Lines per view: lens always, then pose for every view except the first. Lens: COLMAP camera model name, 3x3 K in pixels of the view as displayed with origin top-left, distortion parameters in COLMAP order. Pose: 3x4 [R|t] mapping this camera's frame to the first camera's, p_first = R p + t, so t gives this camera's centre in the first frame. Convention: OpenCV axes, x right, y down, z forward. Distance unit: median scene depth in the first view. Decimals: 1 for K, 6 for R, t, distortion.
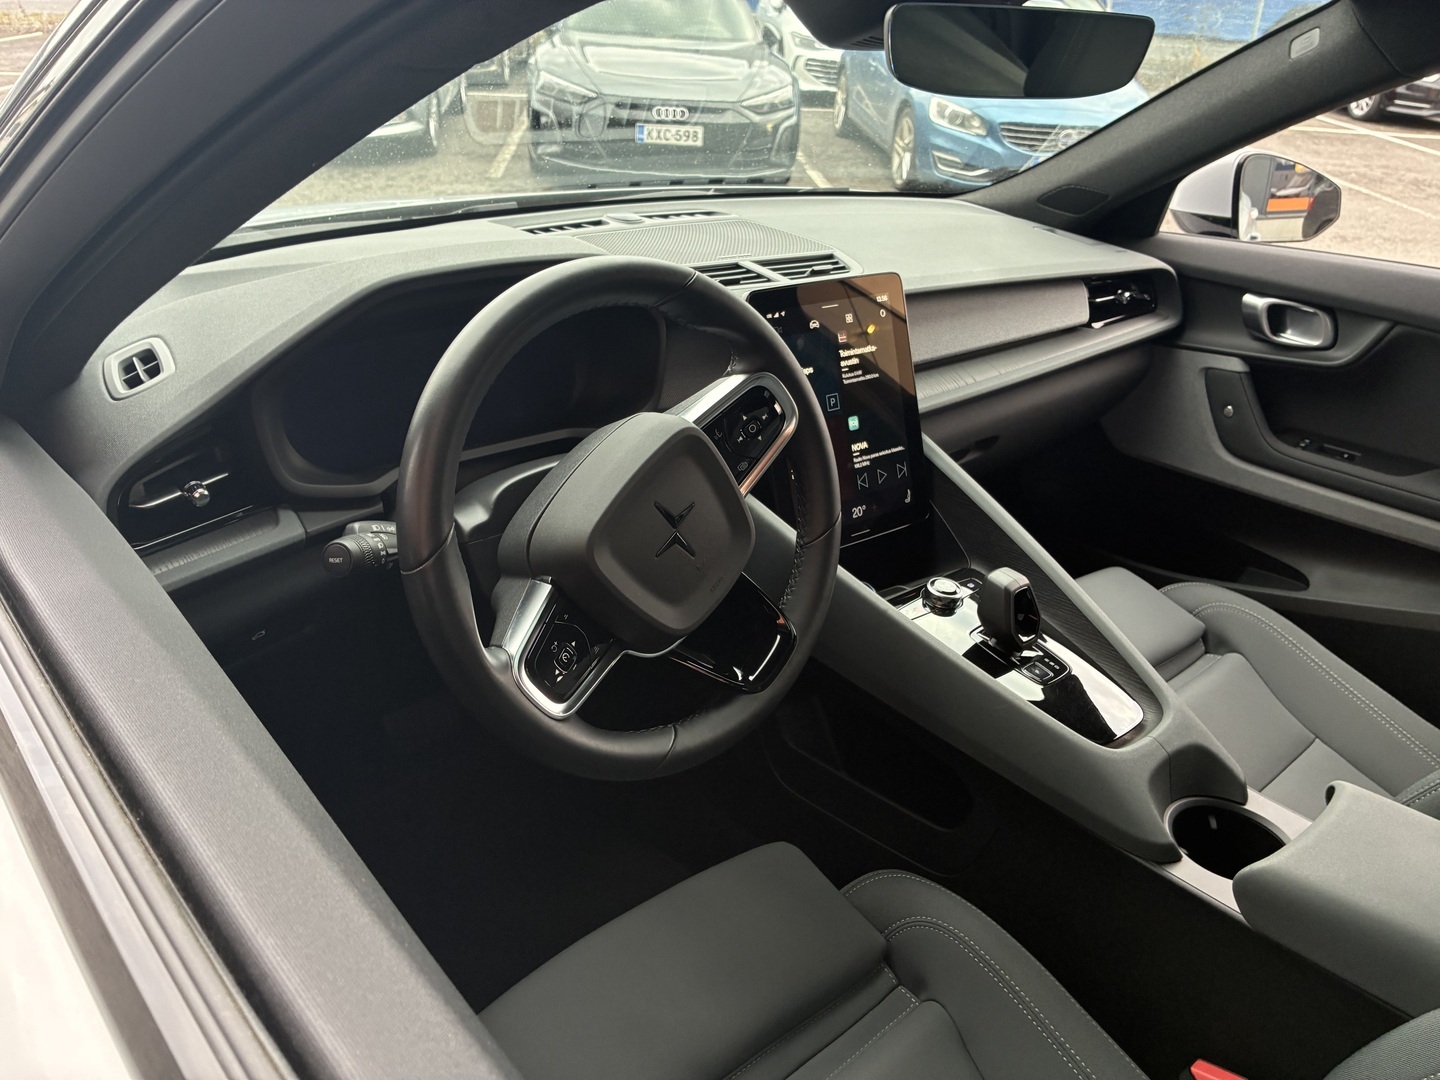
lens RADIAL K [[1005.8, 0, 720.0], [0, 1005.8, 540.0], [0, 0, 1]] dist [-0.000367, -0.000033]
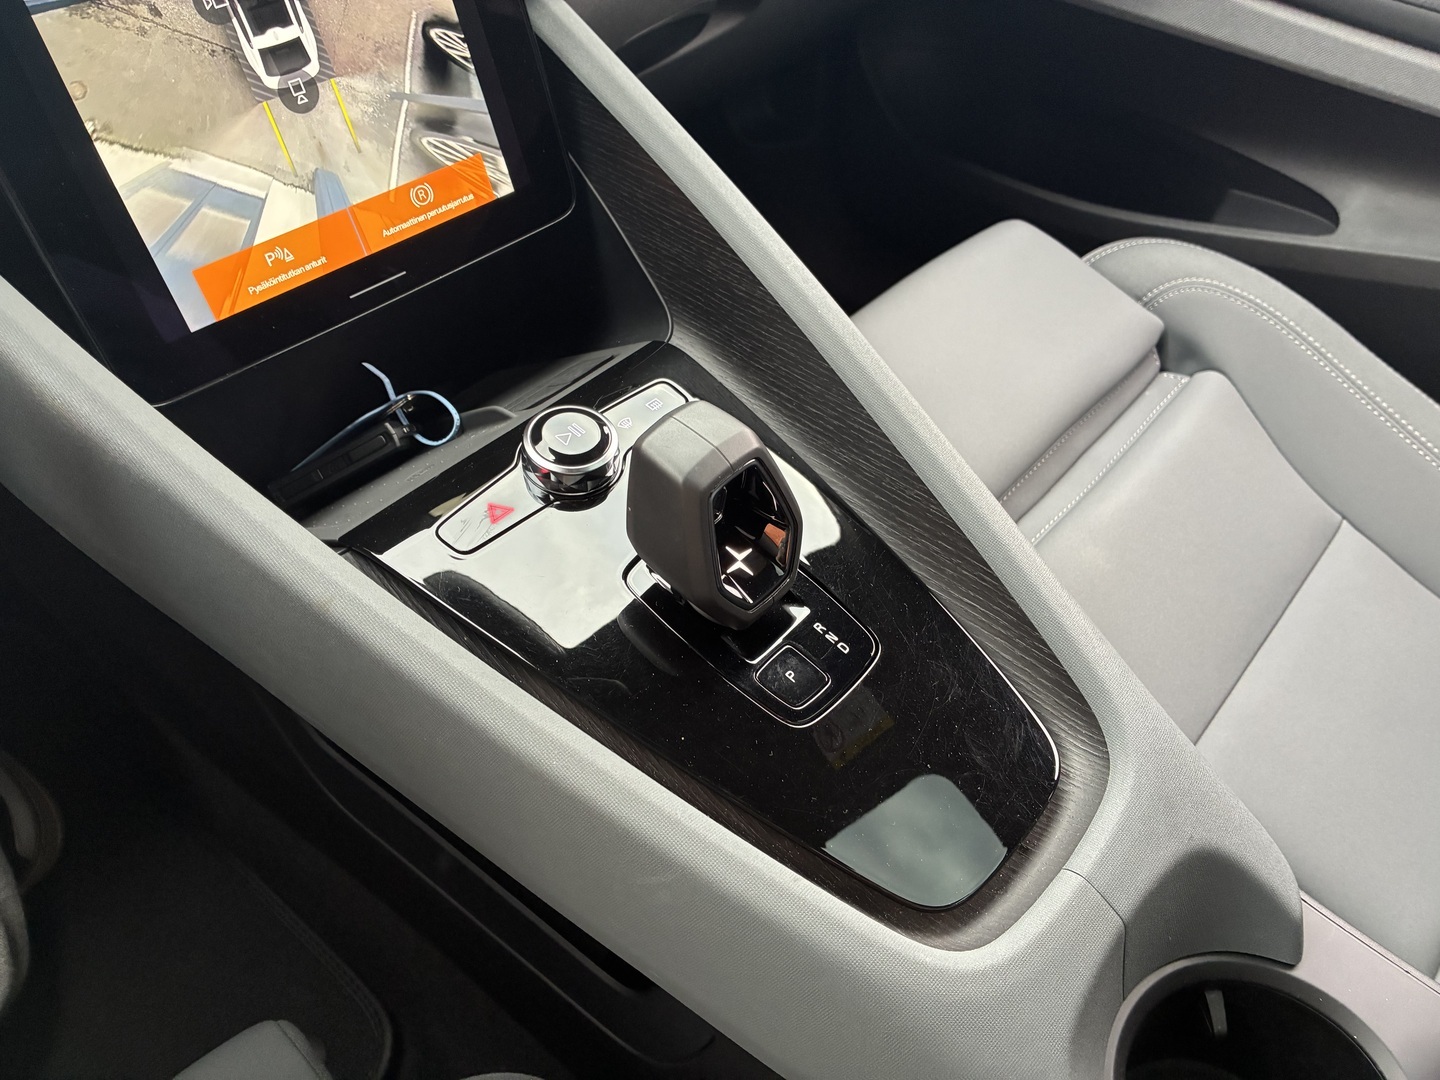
lens RADIAL K [[1054.3, 0, 720.0], [0, 1054.3, 540.0], [0, 0, 1]] dist [0.006179, -0.065072]
pose [[0.987950, -0.138392, 0.069301, 0.187605], [0.102588, 0.920794, 0.376316, -0.049244], [-0.115891, -0.364672, 0.923896, 0.456705]]
